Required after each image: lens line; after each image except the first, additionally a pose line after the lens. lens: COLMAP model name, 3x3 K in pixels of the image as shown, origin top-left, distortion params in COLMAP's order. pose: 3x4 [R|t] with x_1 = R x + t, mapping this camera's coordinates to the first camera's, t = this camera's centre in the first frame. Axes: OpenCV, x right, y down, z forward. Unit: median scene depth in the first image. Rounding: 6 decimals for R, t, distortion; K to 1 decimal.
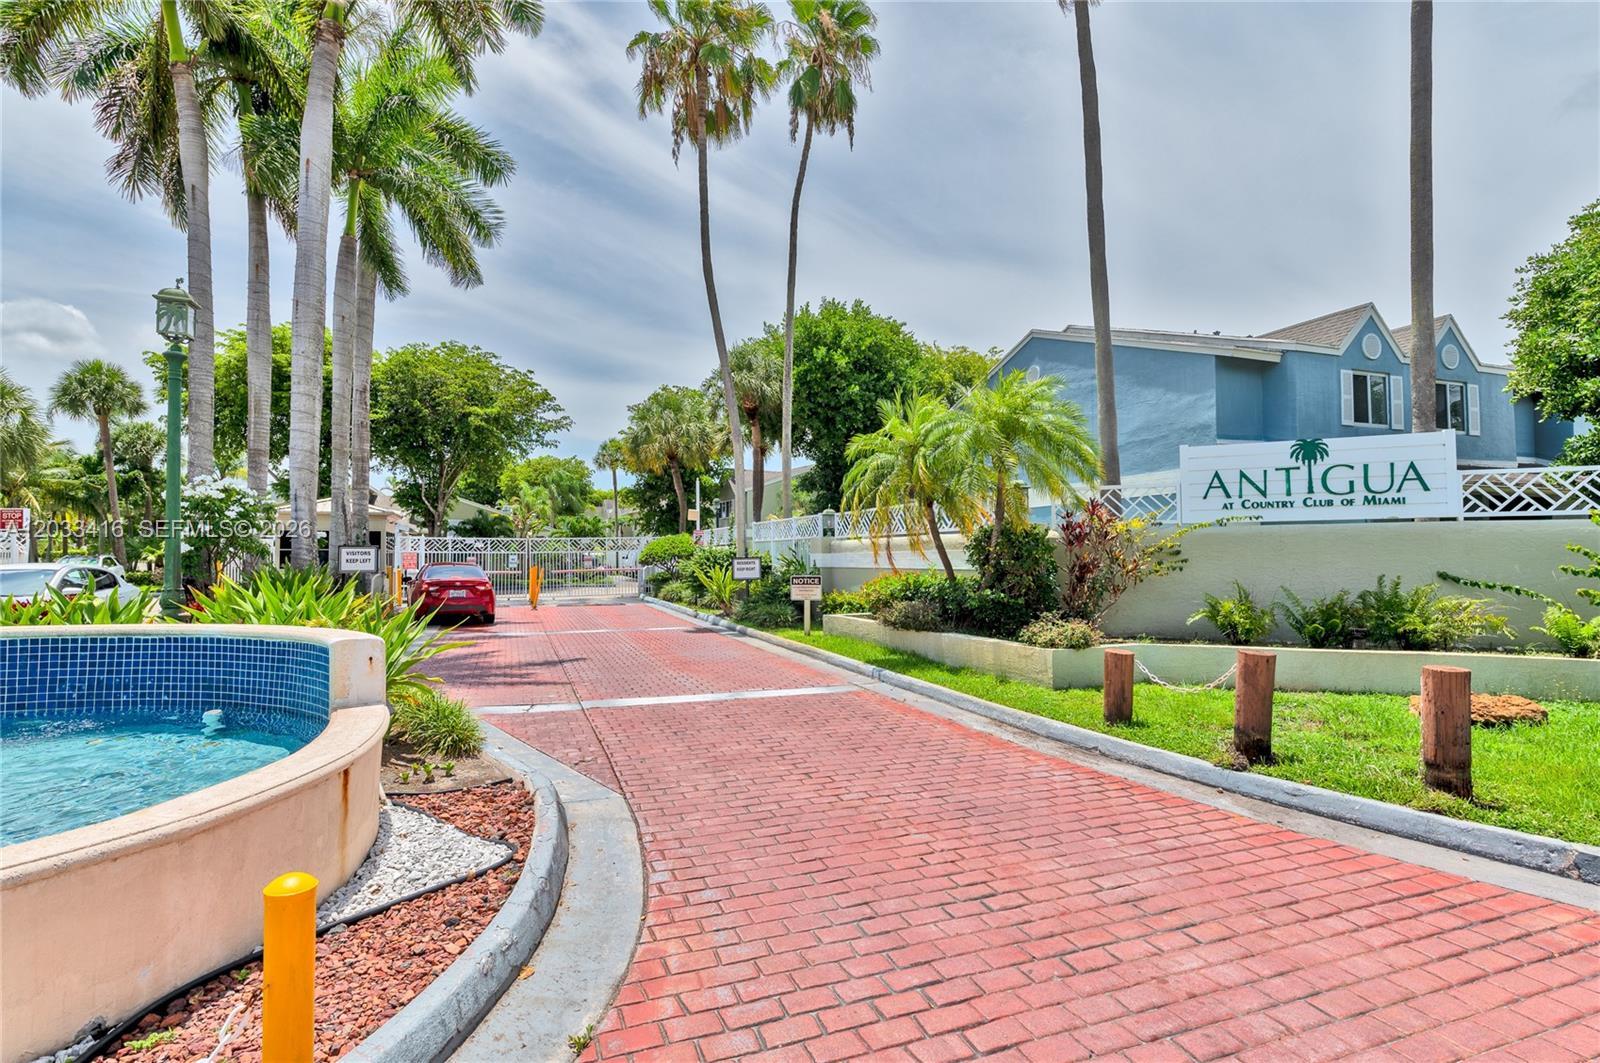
lens RADIAL K [[802.0, 0, 800.0], [0, 802.0, 531.5], [0, 0, 1]] dist [-0.000271, 0.001611]
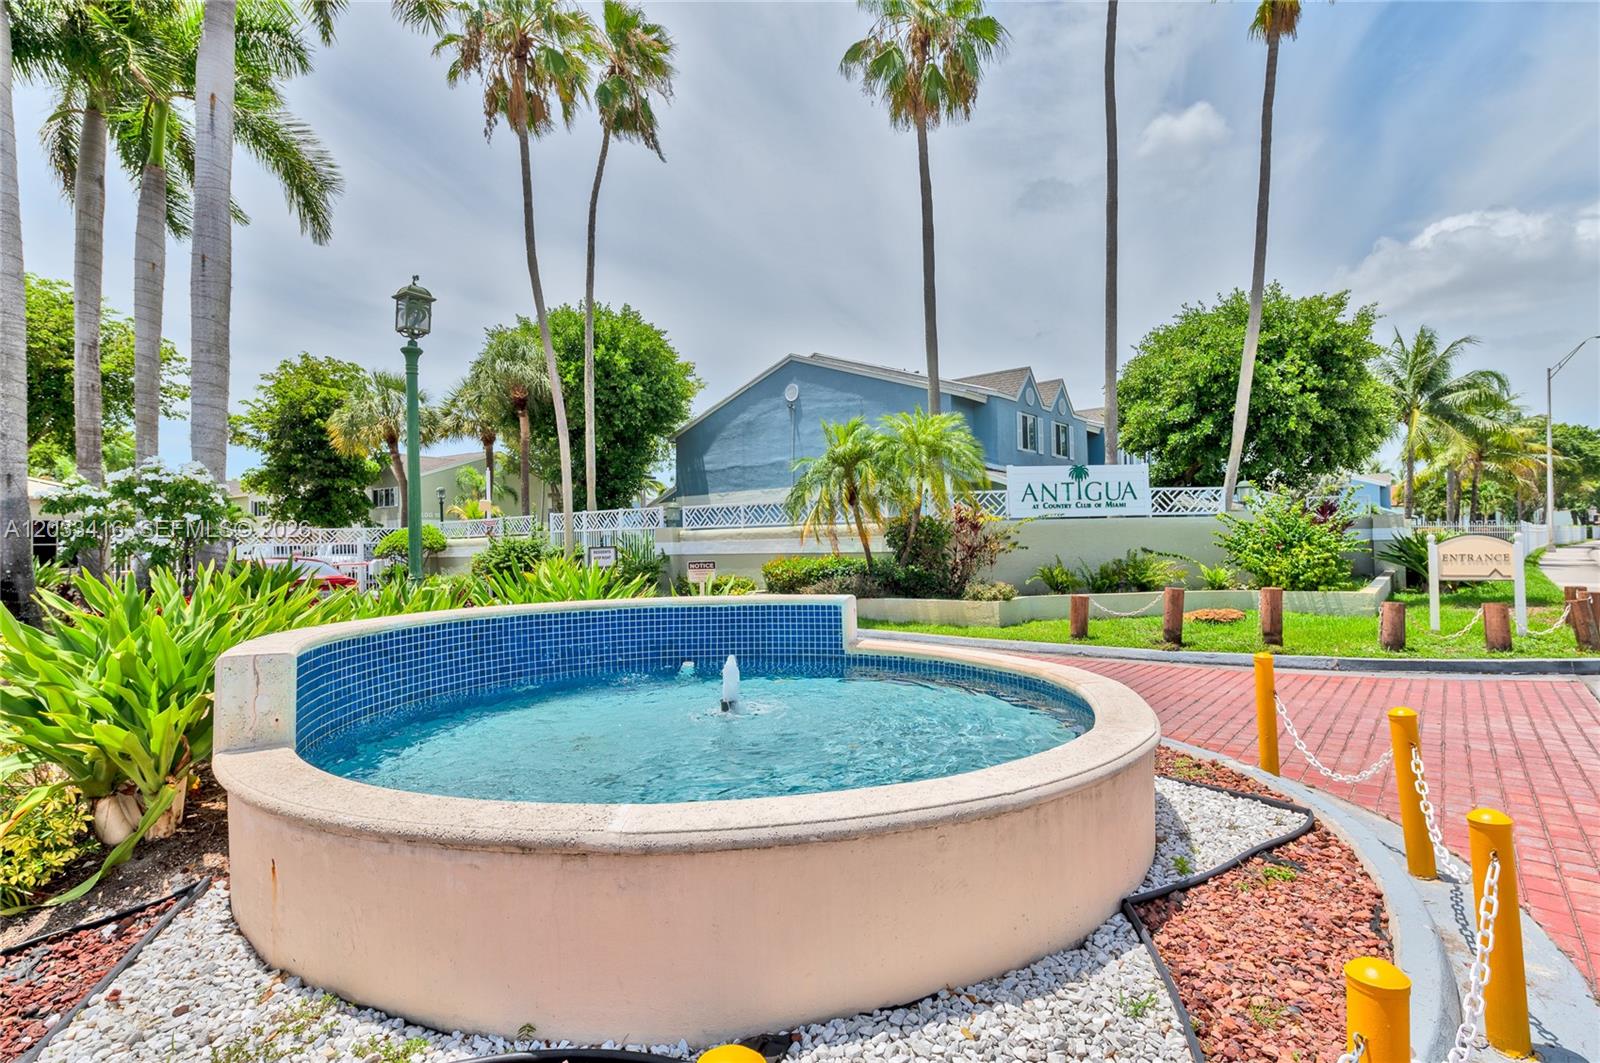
lens RADIAL K [[814.5, 0, 800.0], [0, 814.5, 531.5], [0, 0, 1]] dist [0.017758, 0.000443]
pose [[0.859775, -0.003374, 0.510662, -0.410652], [-0.002093, 0.999946, 0.010131, 0.000576], [-0.510669, -0.009780, 0.859722, -0.067293]]
